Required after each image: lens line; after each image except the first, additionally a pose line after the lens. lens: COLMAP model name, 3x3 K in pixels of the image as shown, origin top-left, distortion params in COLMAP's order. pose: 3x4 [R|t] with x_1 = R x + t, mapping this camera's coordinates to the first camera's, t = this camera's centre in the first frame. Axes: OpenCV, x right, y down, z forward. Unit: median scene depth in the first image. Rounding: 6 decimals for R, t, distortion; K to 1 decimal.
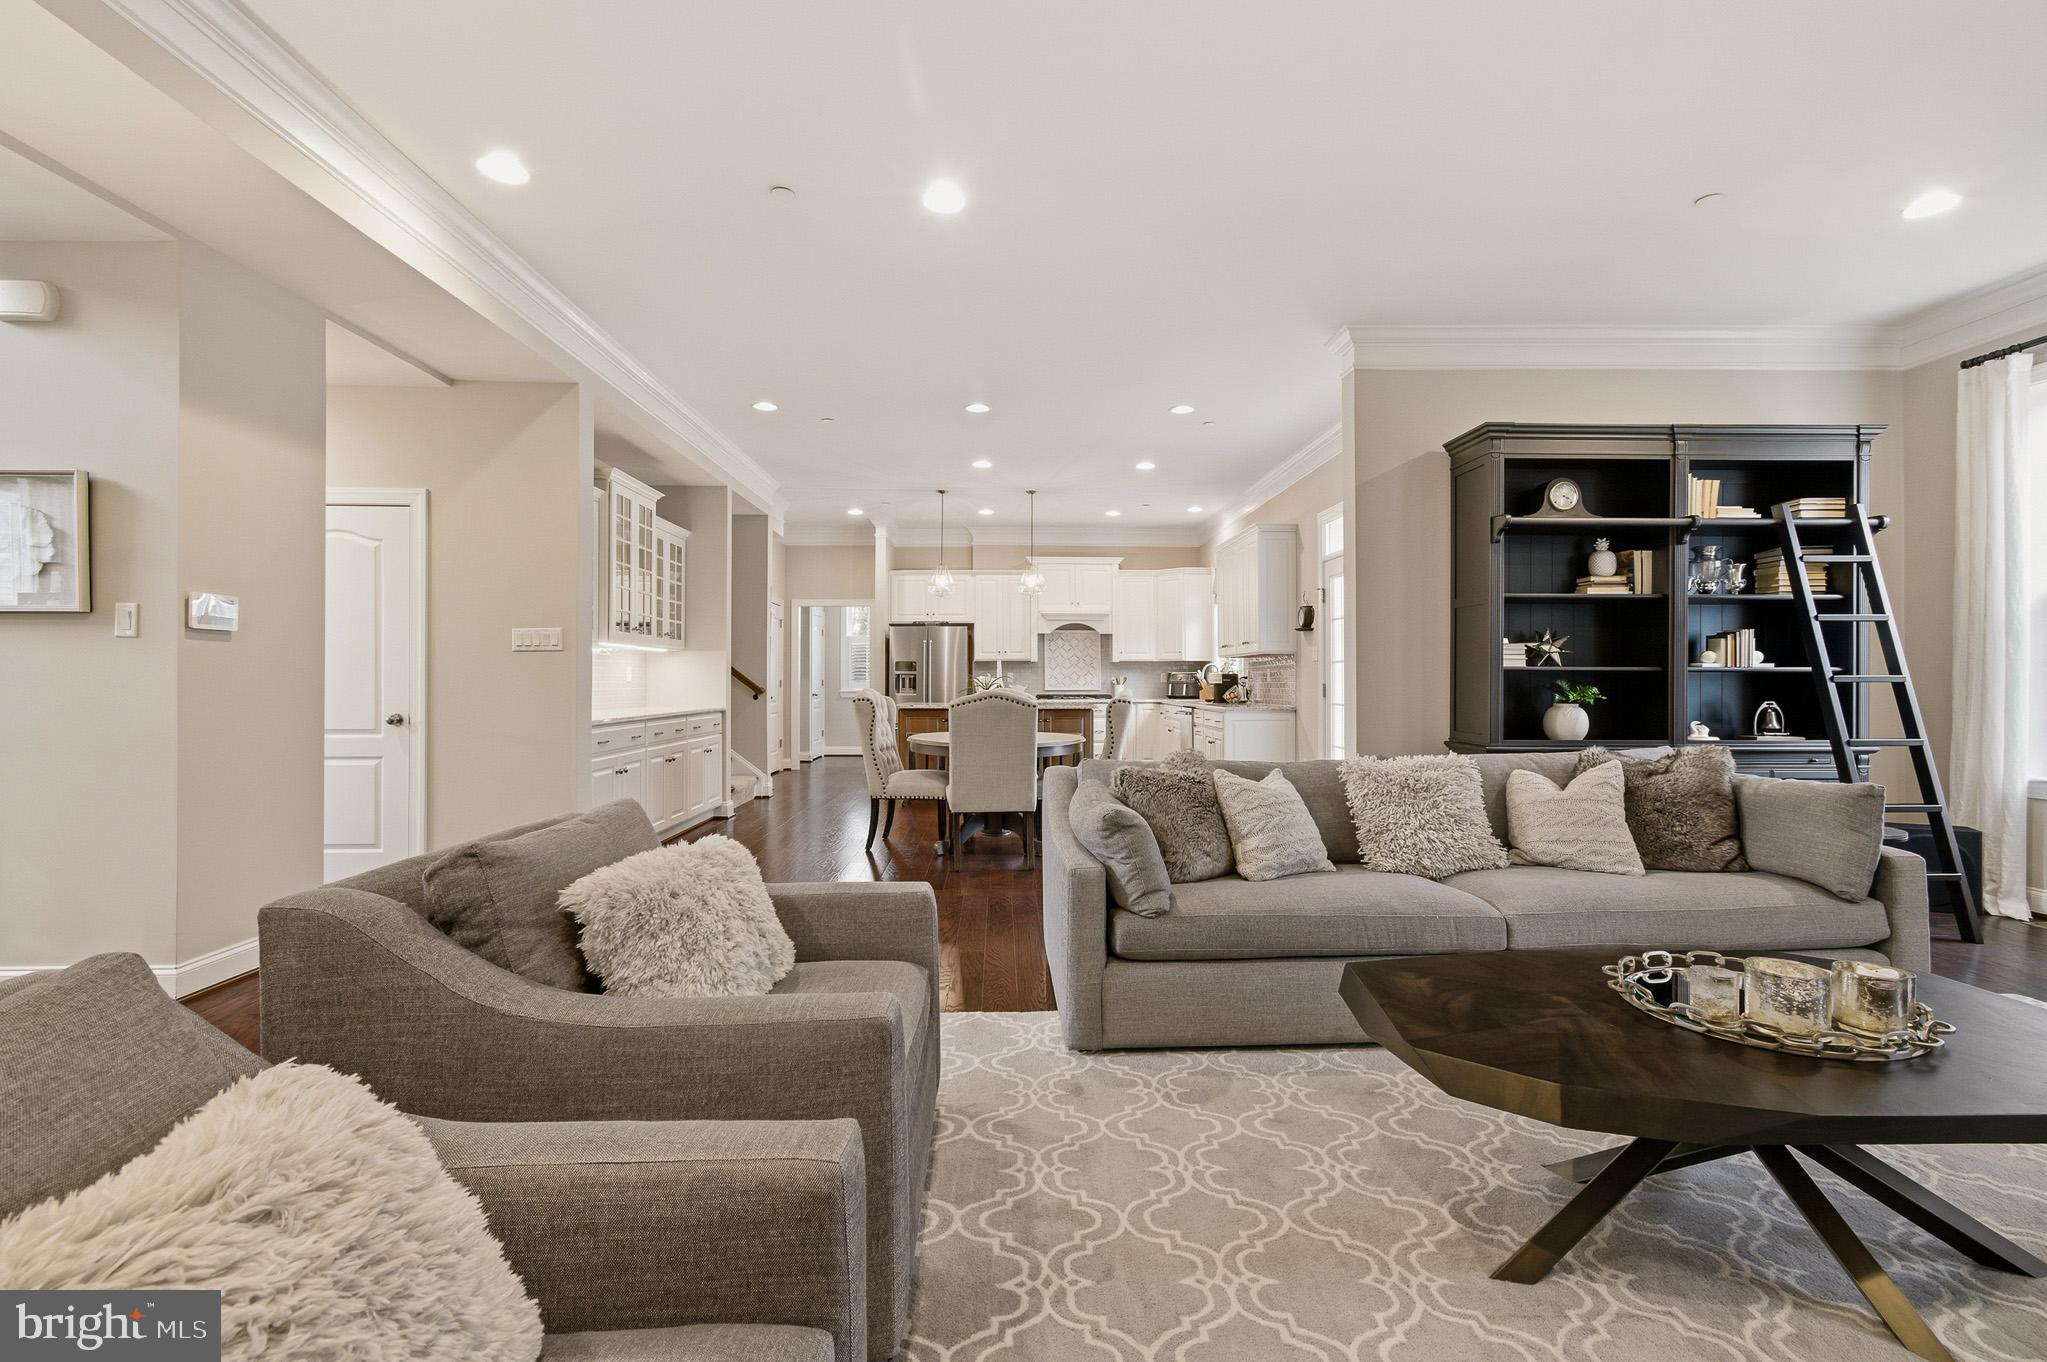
lens RADIAL K [[914.3, 0, 1029.3], [0, 914.3, 681.0], [0, 0, 1]] dist [0.000655, -0.000162]
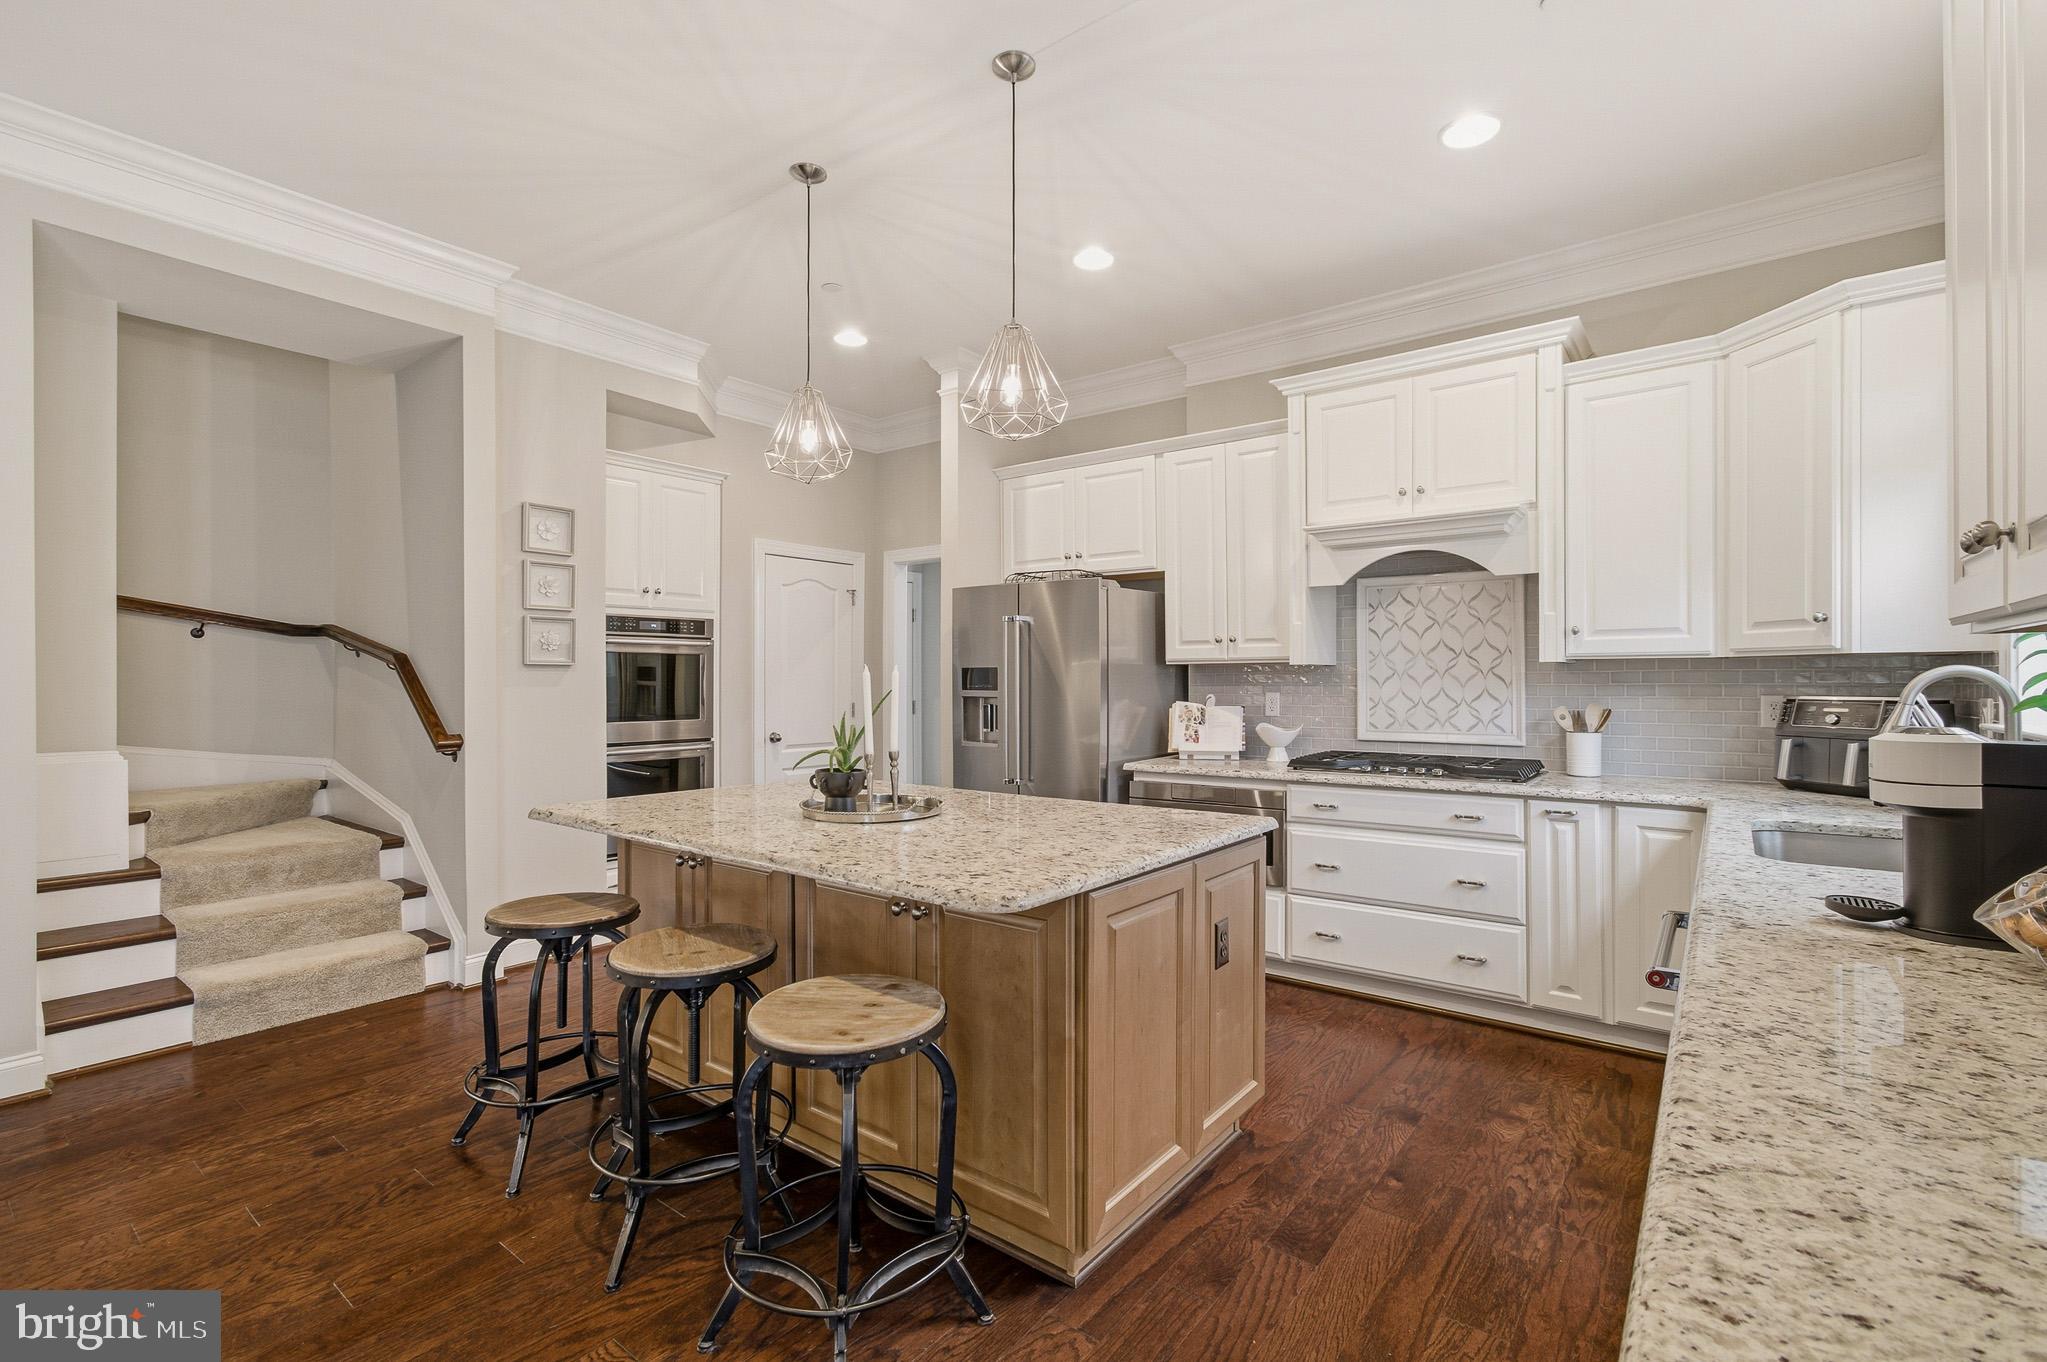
lens RADIAL K [[887.3, 0, 1075.8], [0, 887.3, 676.1], [0, 0, 1]] dist [-0.001076, -0.000500]
pose [[0.784901, -0.000943, -0.619621, 0.157594], [-0.000464, 0.999998, -0.002110, -0.015776], [0.619621, 0.001944, 0.784899, 0.675287]]
